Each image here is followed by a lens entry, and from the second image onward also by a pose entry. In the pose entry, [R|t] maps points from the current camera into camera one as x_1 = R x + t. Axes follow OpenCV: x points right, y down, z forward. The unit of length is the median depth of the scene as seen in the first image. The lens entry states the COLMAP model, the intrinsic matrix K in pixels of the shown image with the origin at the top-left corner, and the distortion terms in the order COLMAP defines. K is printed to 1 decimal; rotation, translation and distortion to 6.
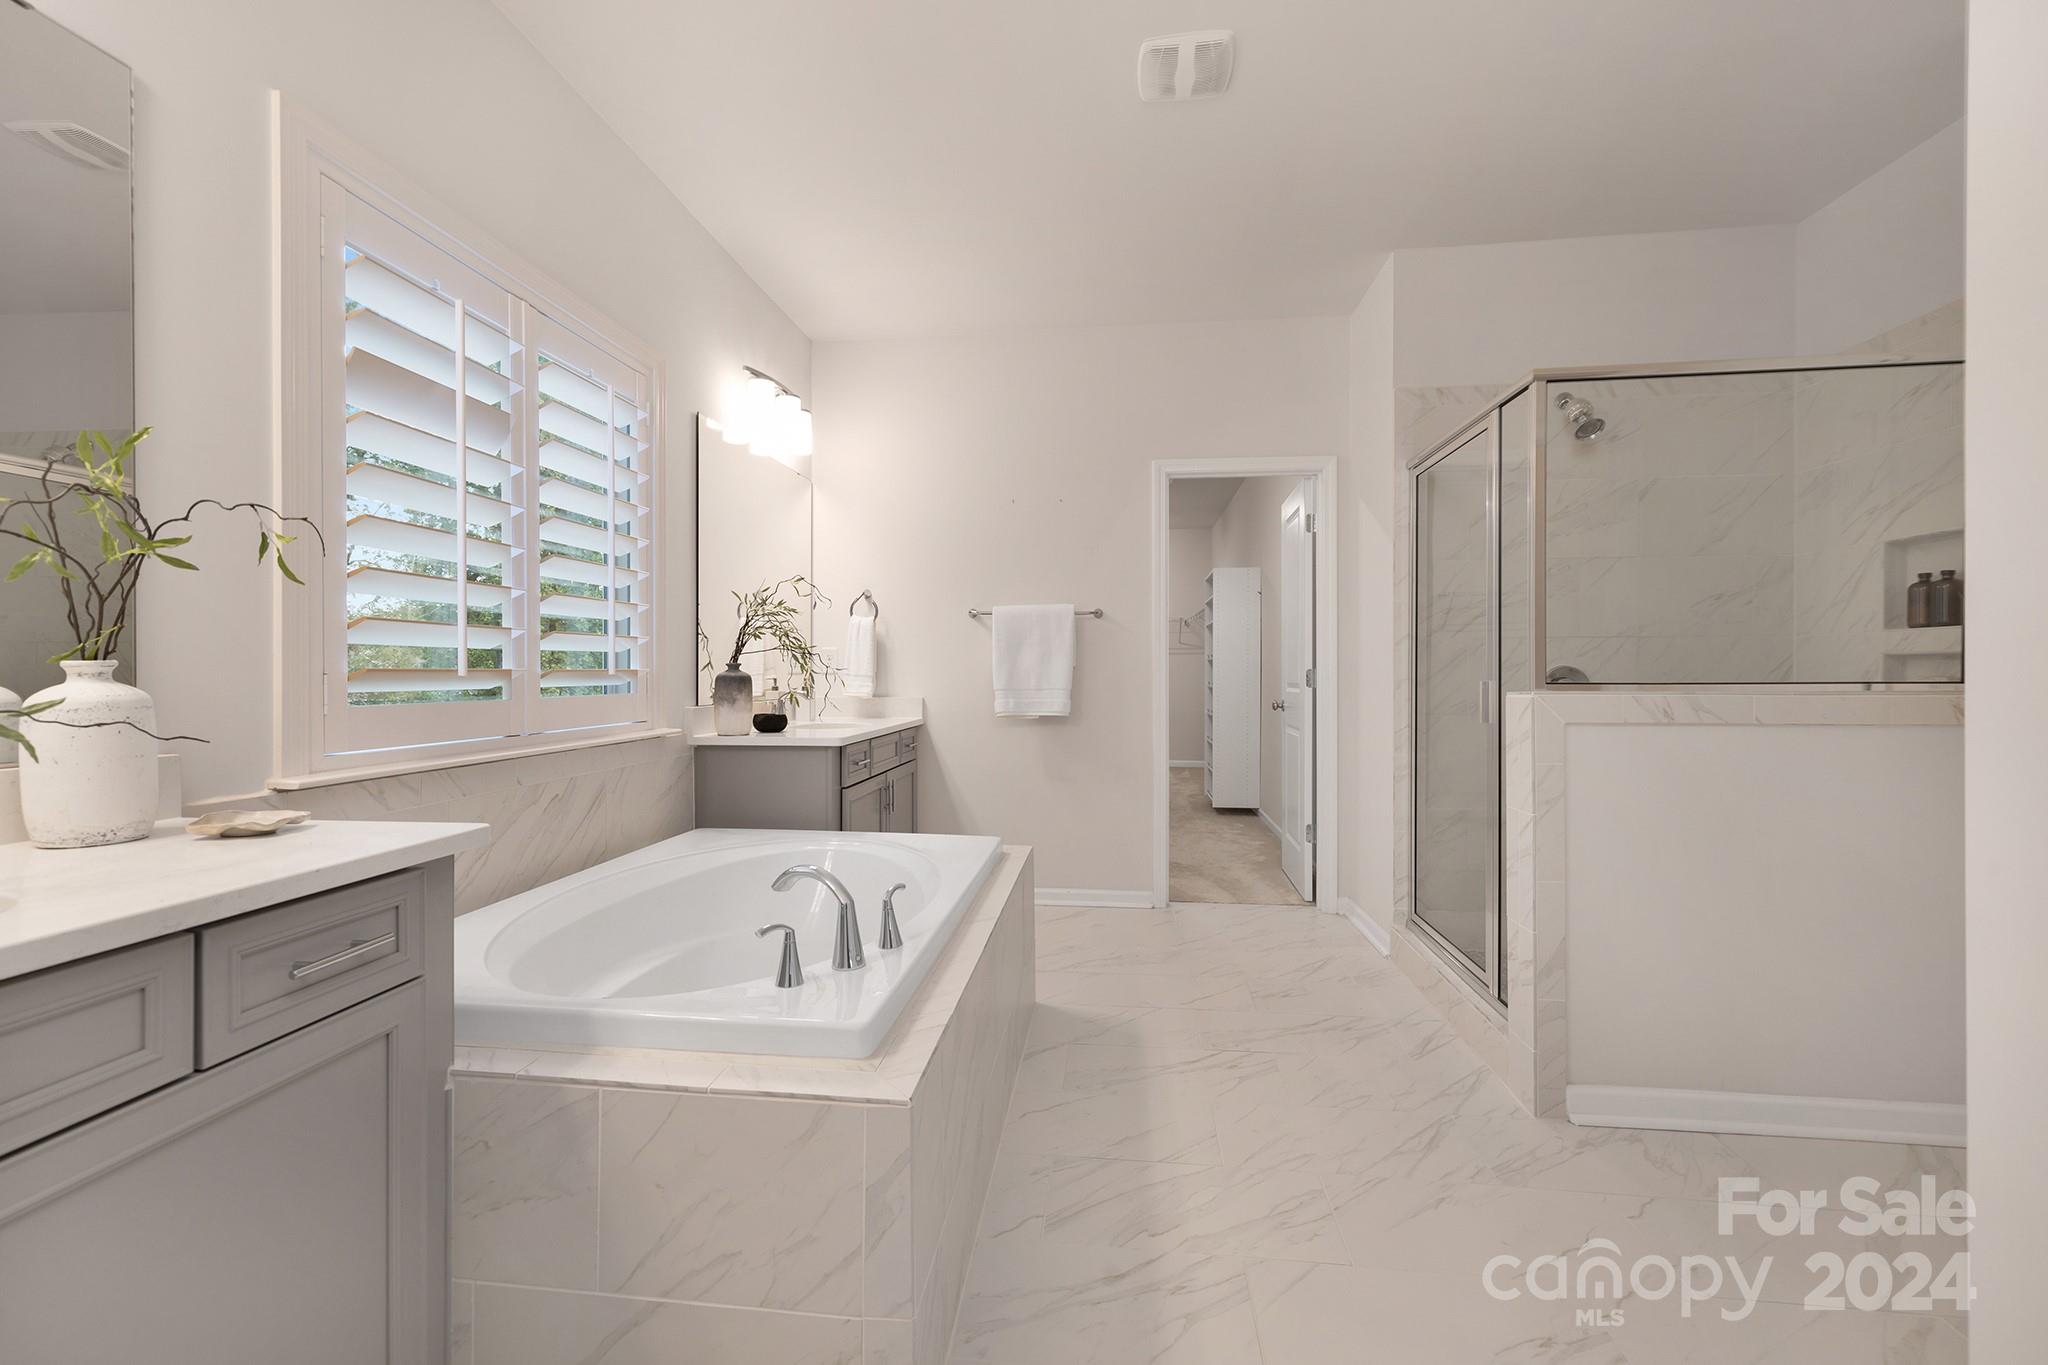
lens RADIAL K [[867.6, 0, 1024.2], [0, 867.6, 649.1], [0, 0, 1]] dist [0.000788, 0.000074]
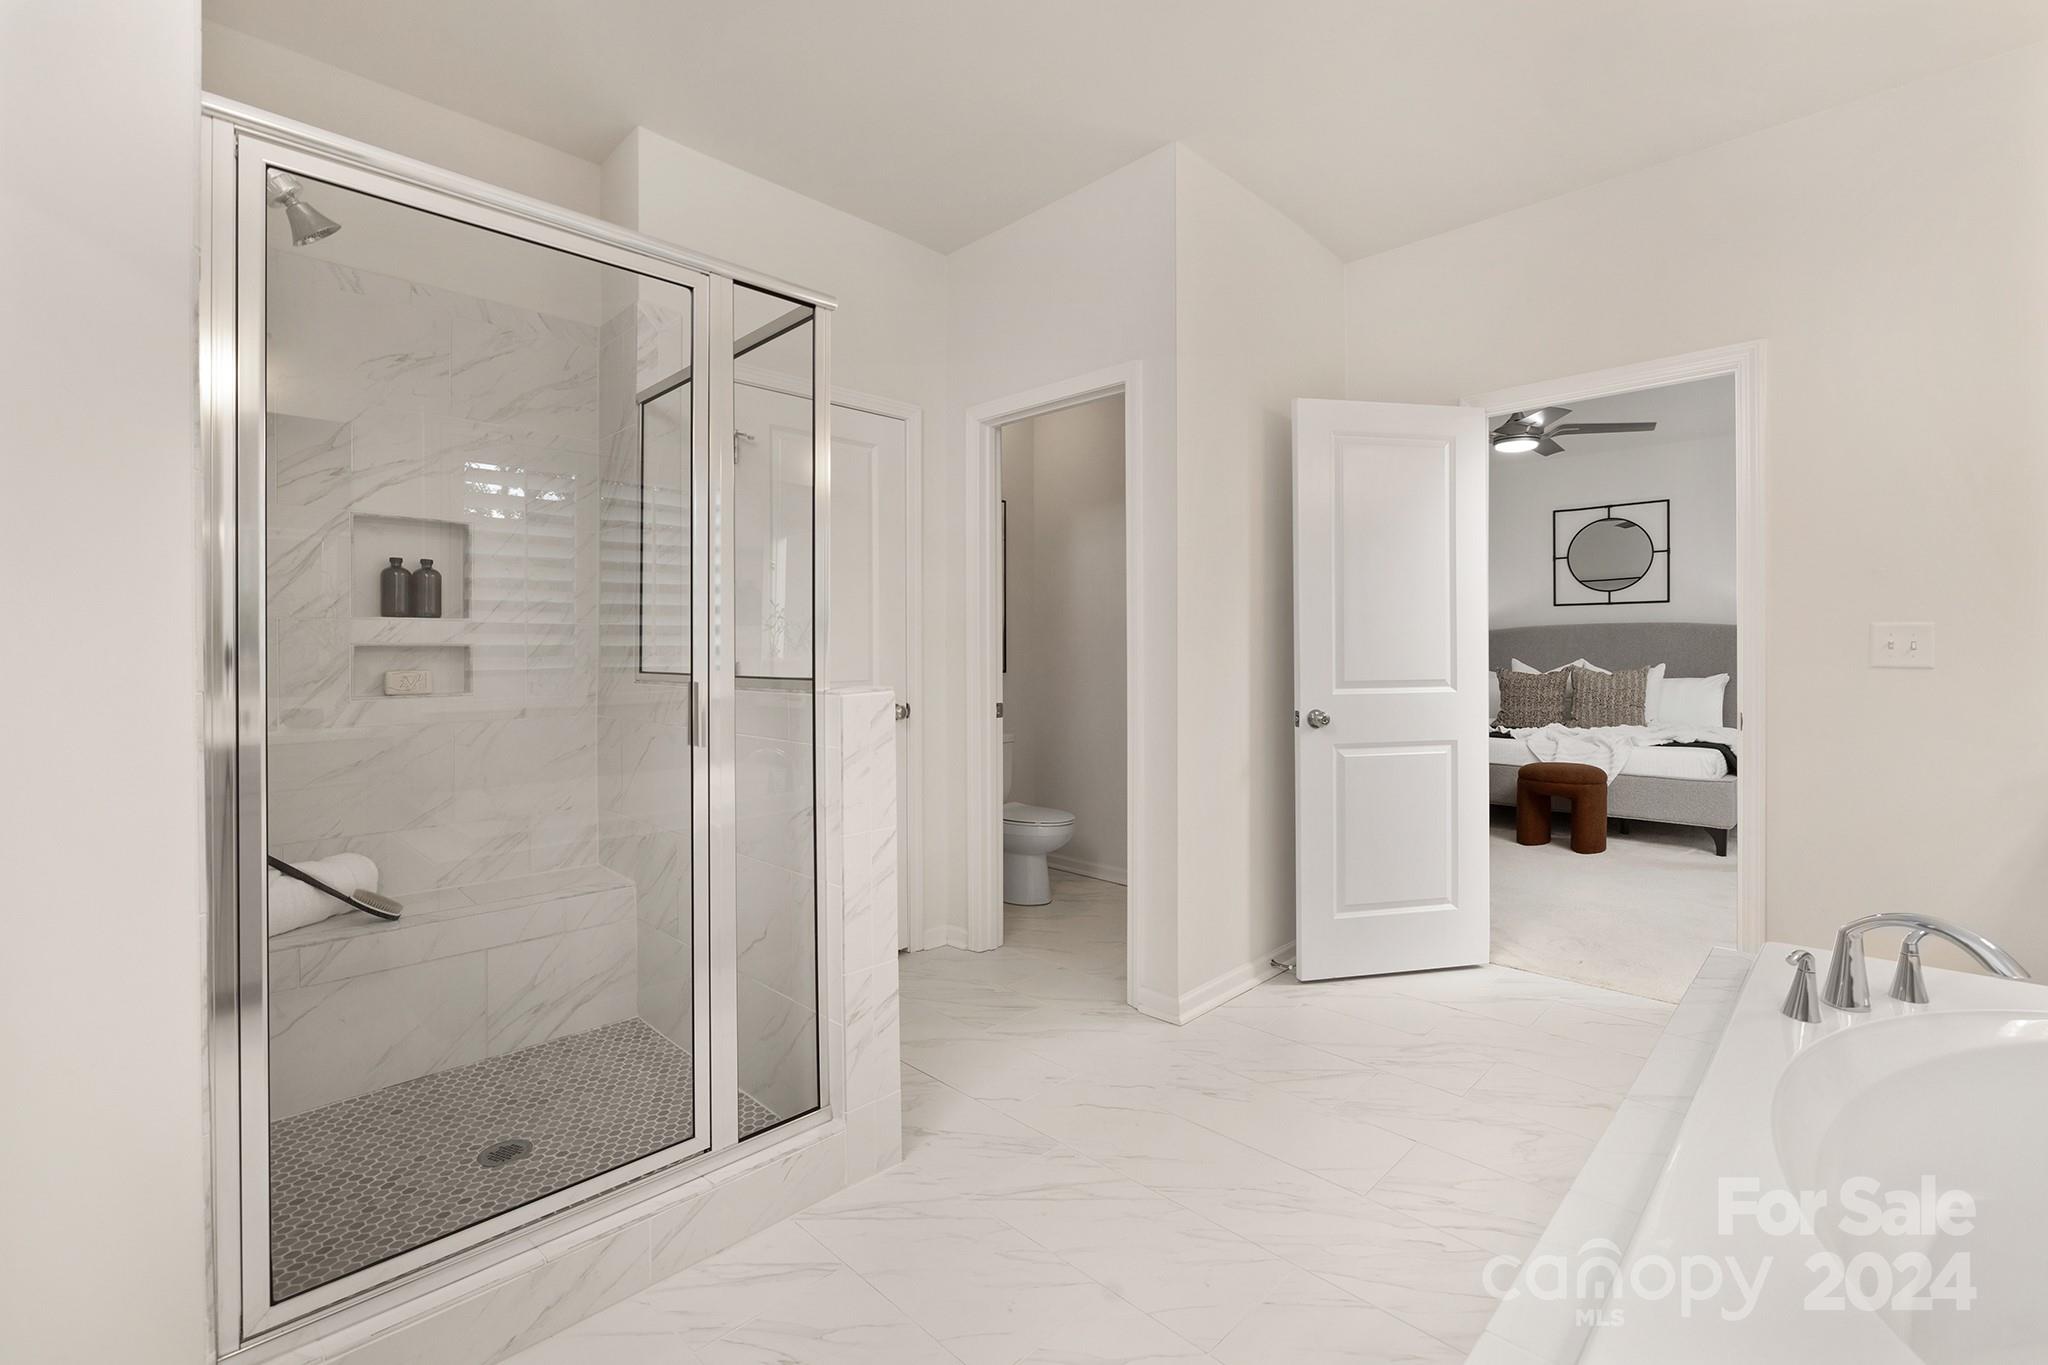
lens RADIAL K [[867.6, 0, 1024.2], [0, 867.6, 649.1], [0, 0, 1]] dist [0.000788, 0.000074]
pose [[-0.781231, 0.002602, 0.624236, -0.060472], [-0.010533, 0.999794, -0.017350, 0.018197], [-0.624153, -0.020130, -0.781043, 1.309752]]
